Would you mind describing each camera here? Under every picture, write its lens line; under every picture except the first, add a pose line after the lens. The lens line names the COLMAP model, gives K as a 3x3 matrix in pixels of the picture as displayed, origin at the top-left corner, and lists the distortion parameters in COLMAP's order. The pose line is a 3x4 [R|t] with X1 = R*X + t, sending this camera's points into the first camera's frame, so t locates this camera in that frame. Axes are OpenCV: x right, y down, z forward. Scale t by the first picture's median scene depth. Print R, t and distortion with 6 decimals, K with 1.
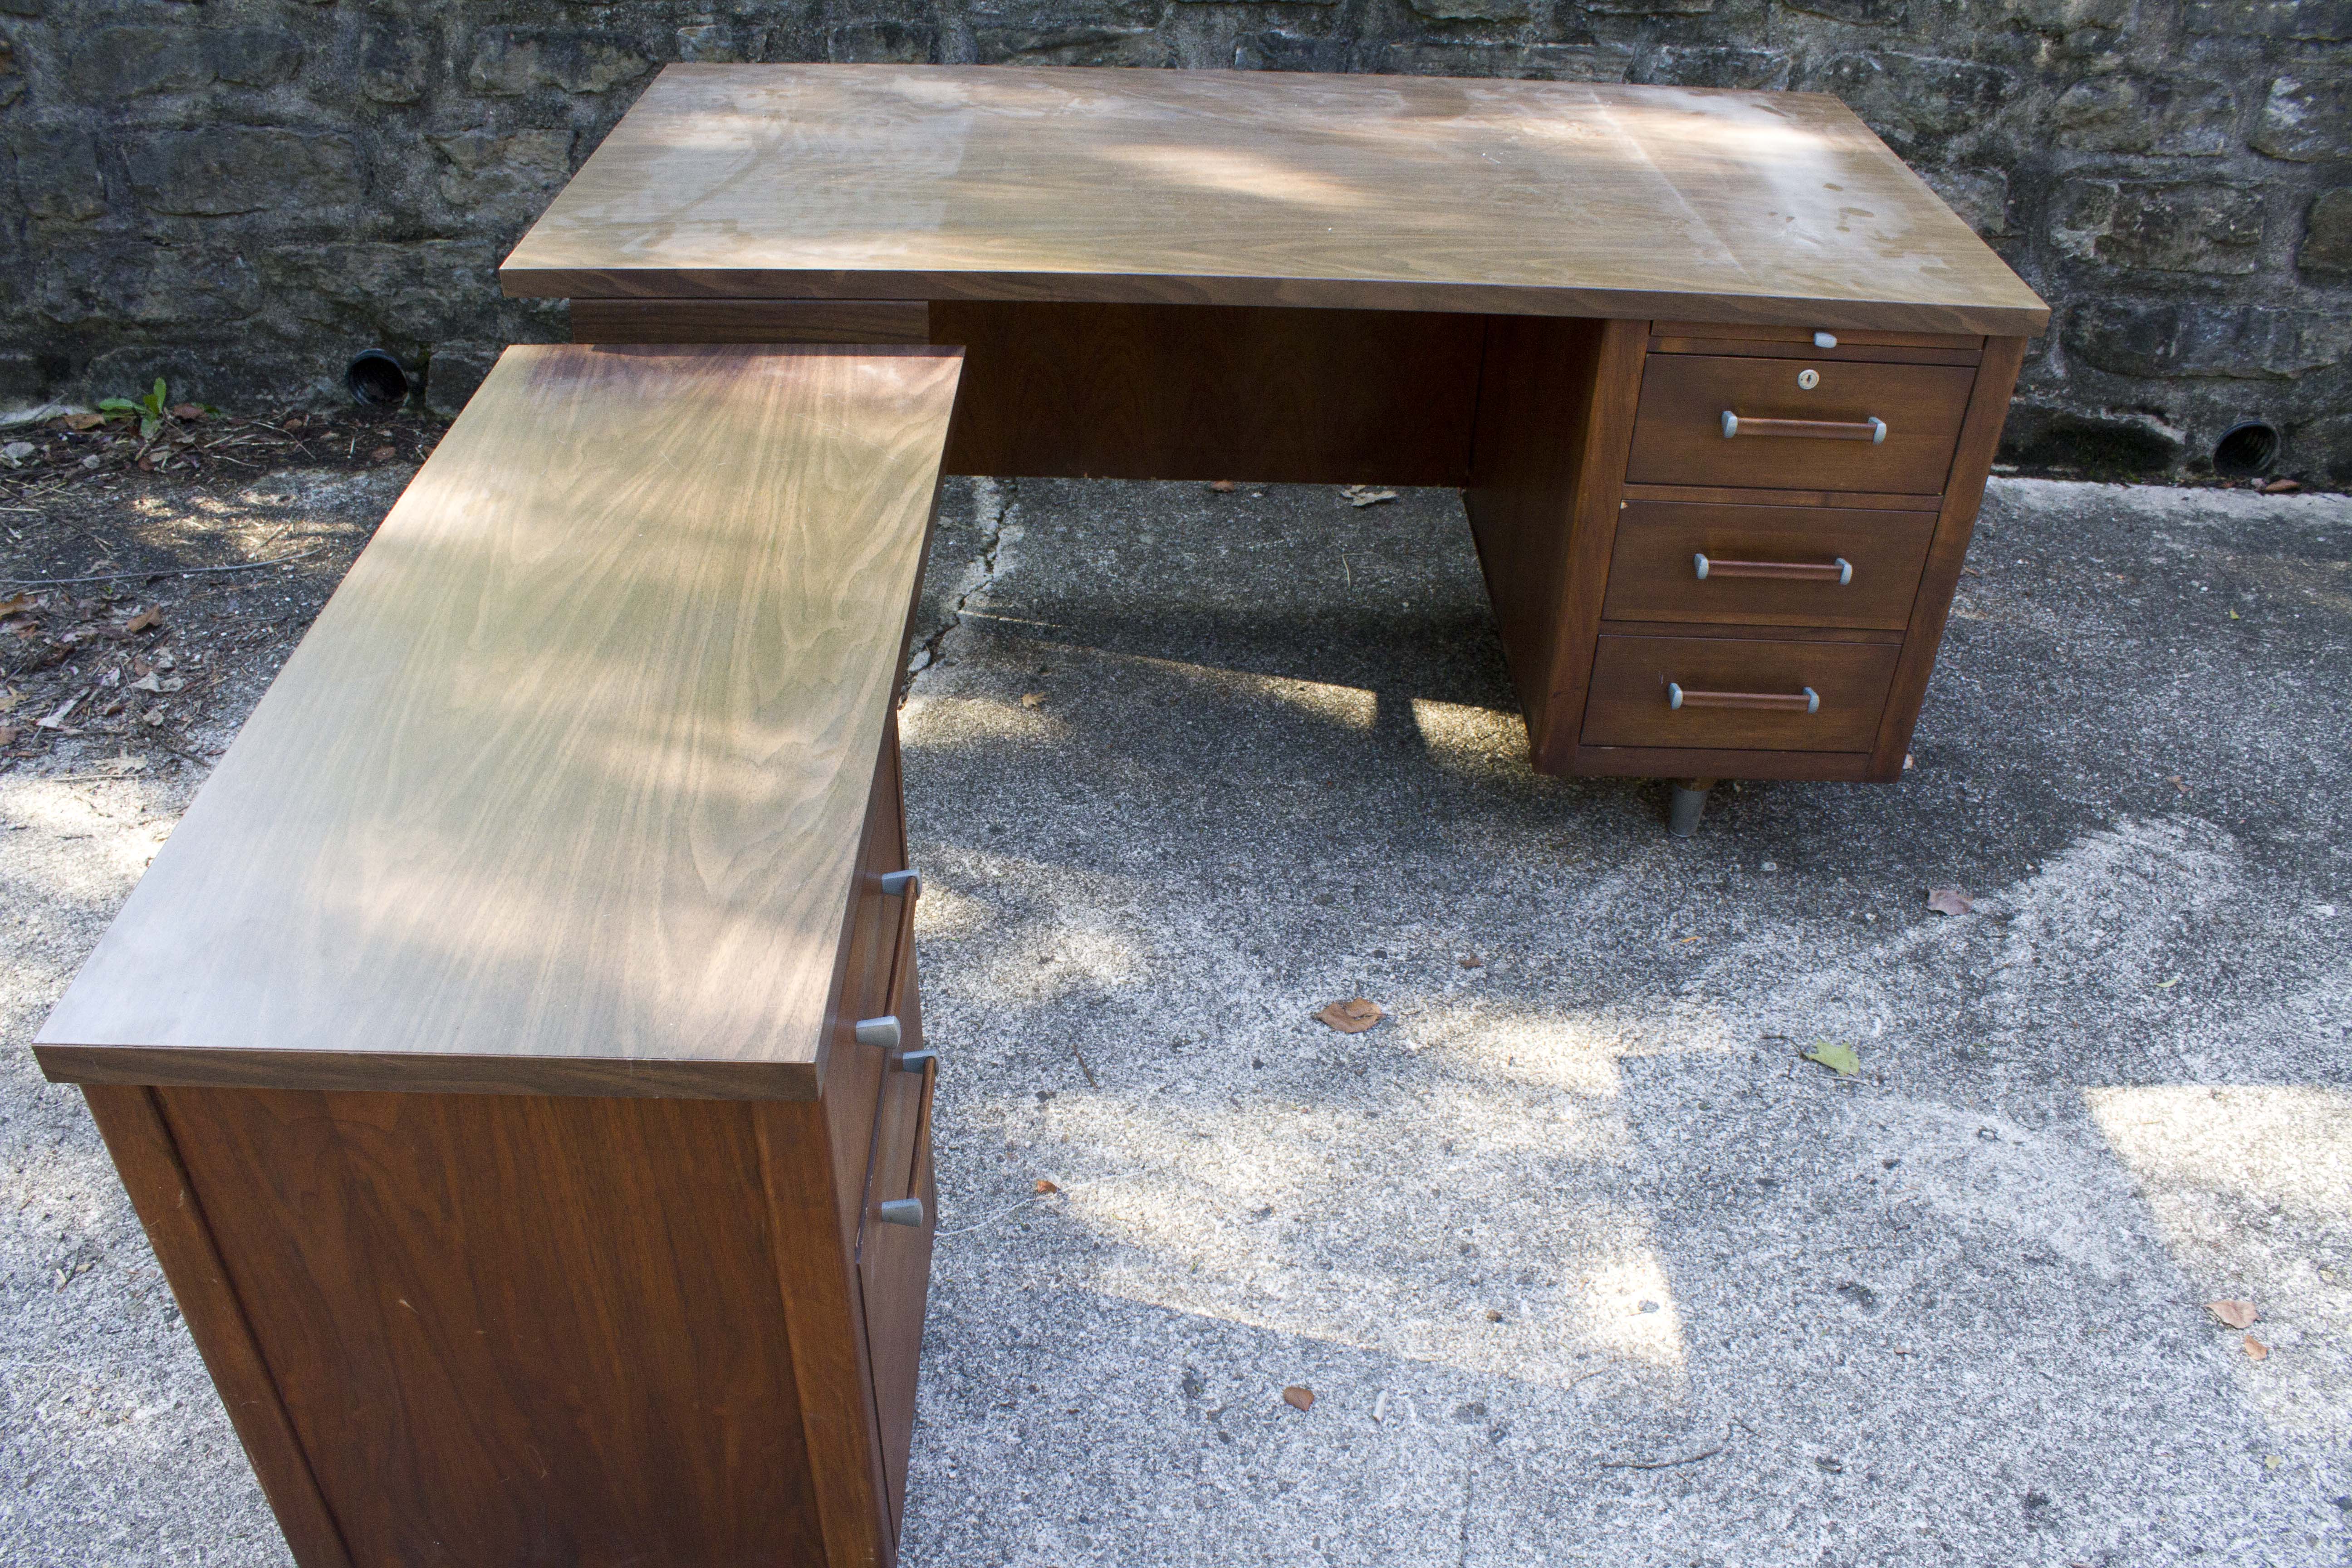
lens RADIAL K [[1957.3, 0, 1142.4], [0, 1957.3, 824.3], [0, 0, 1]] dist [-0.176329, 0.166632]
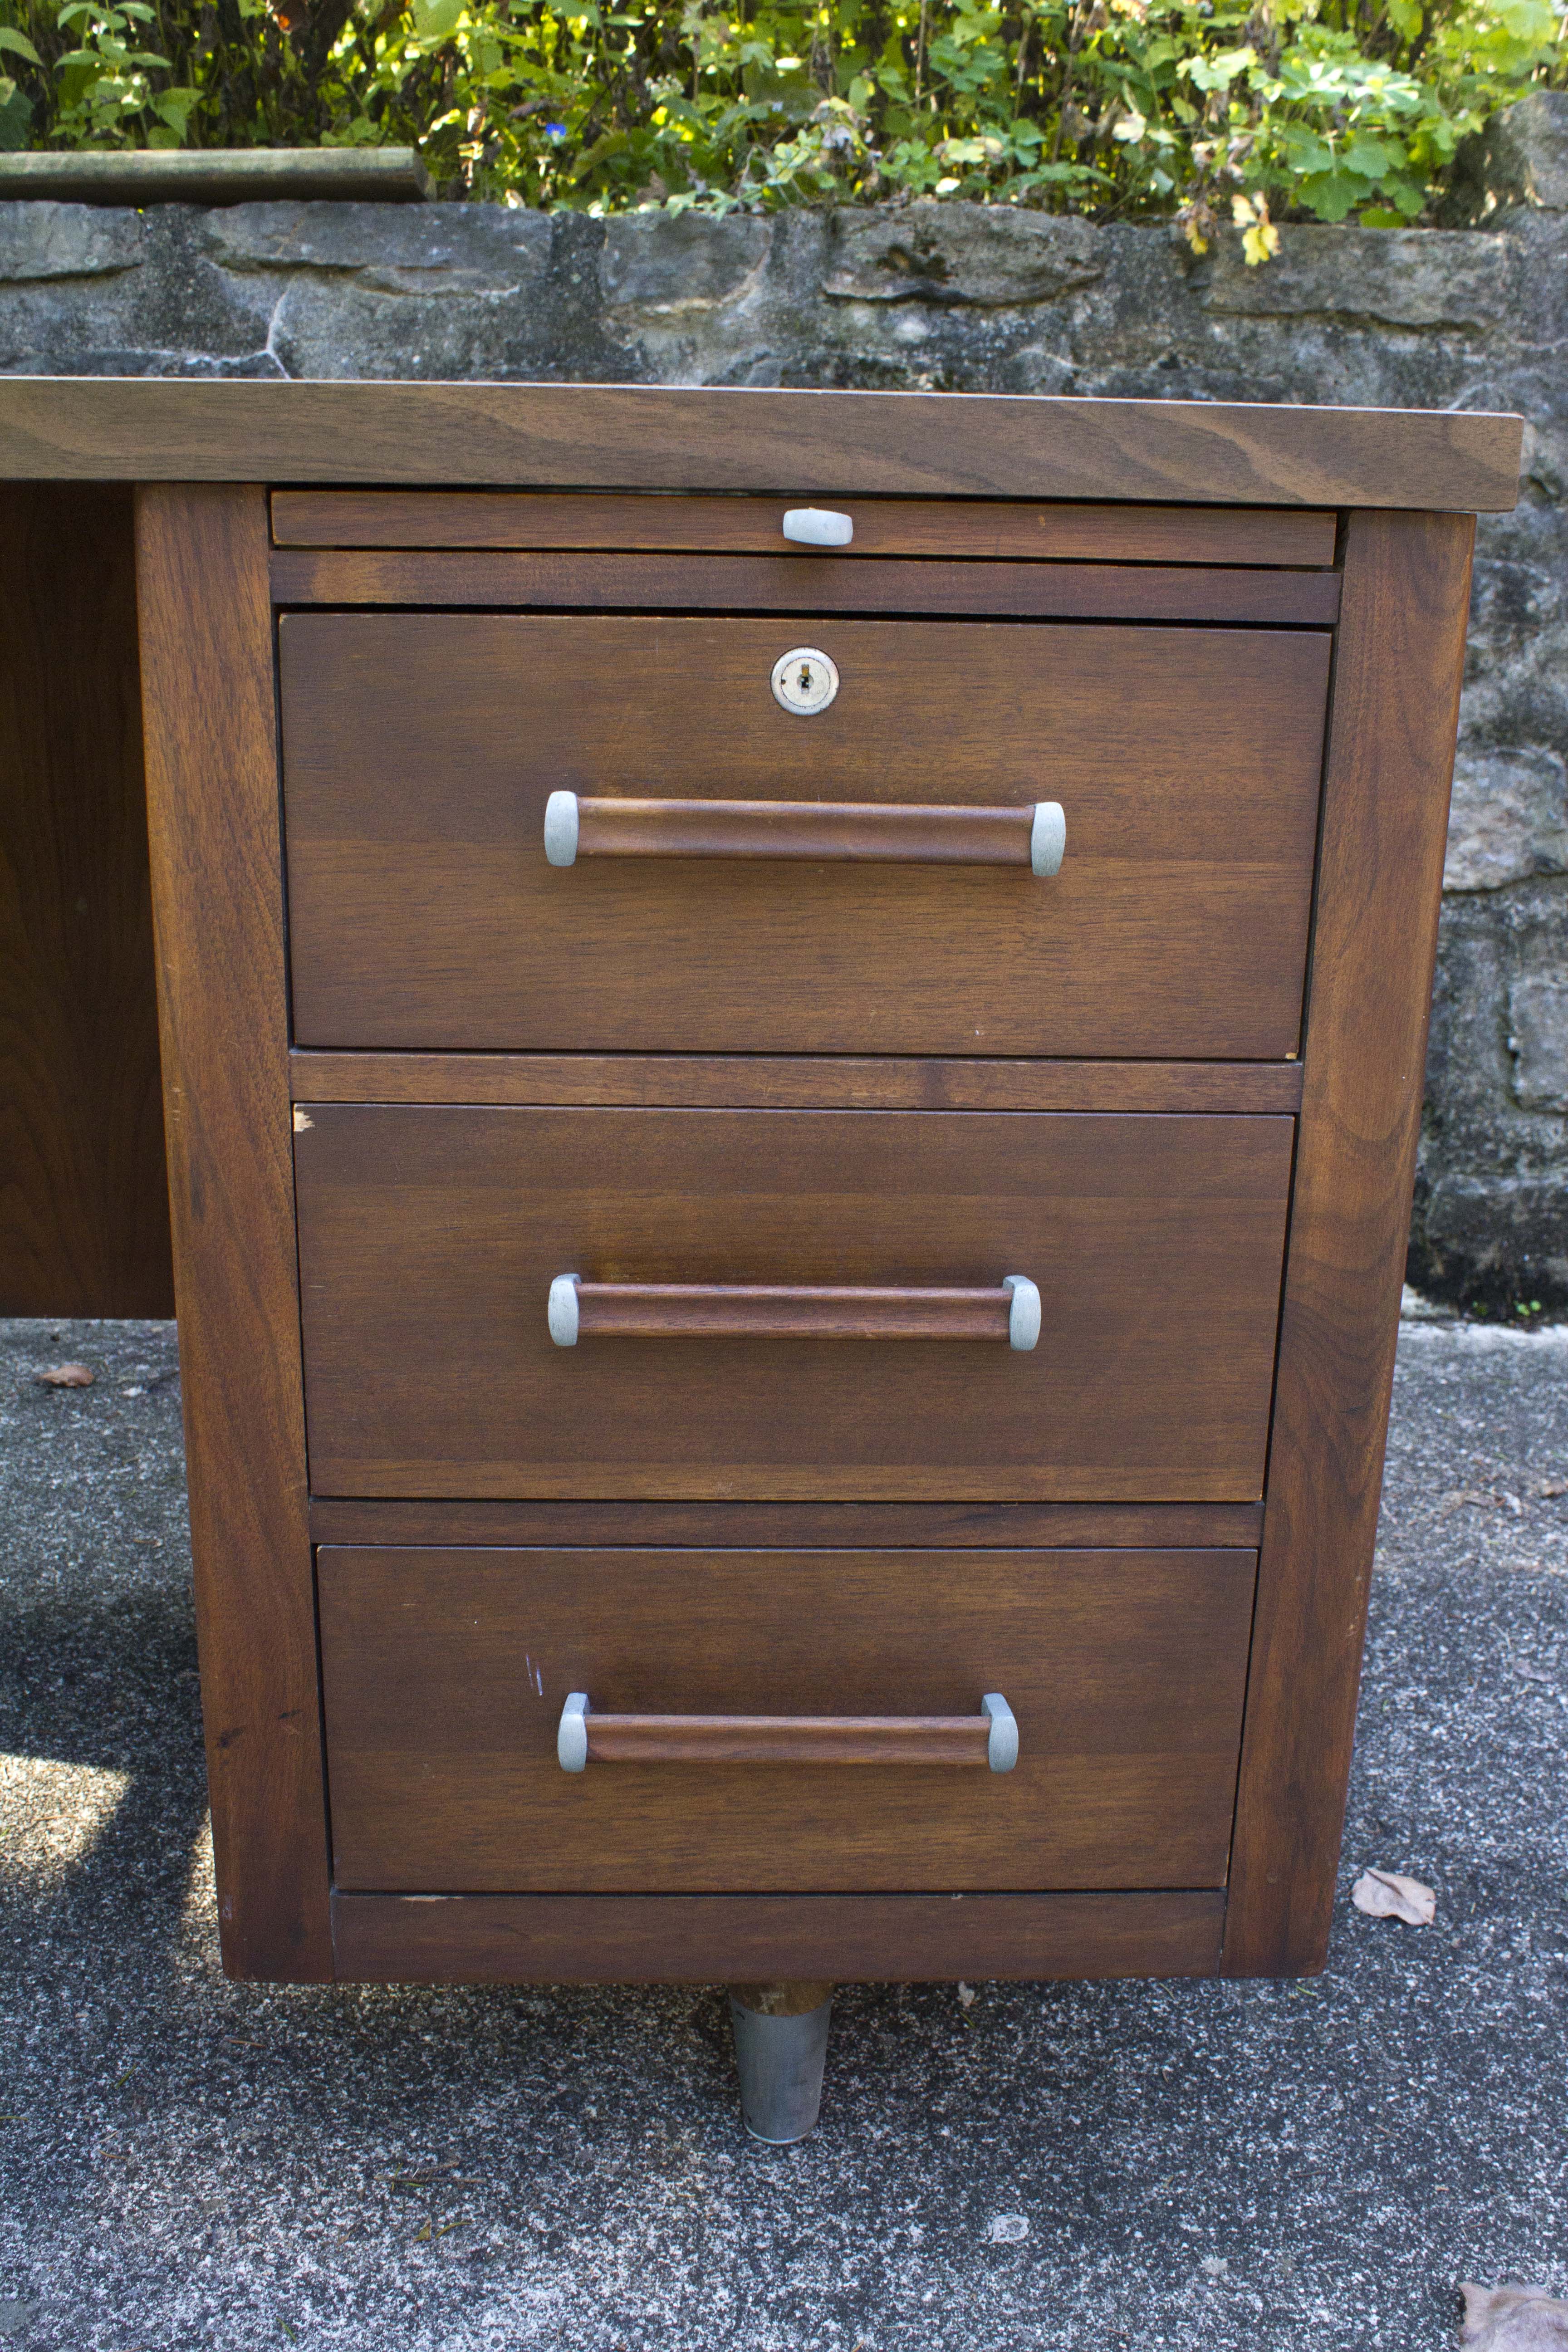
lens RADIAL K [[2382.2, 0, 814.7], [0, 2382.2, 1203.2], [0, 0, 1]] dist [-0.132050, 0.148505]
pose [[0.998582, -0.013193, 0.051571, 0.268317], [0.029207, 0.945739, -0.323611, -0.018099], [-0.044503, 0.324658, 0.944784, 0.532357]]
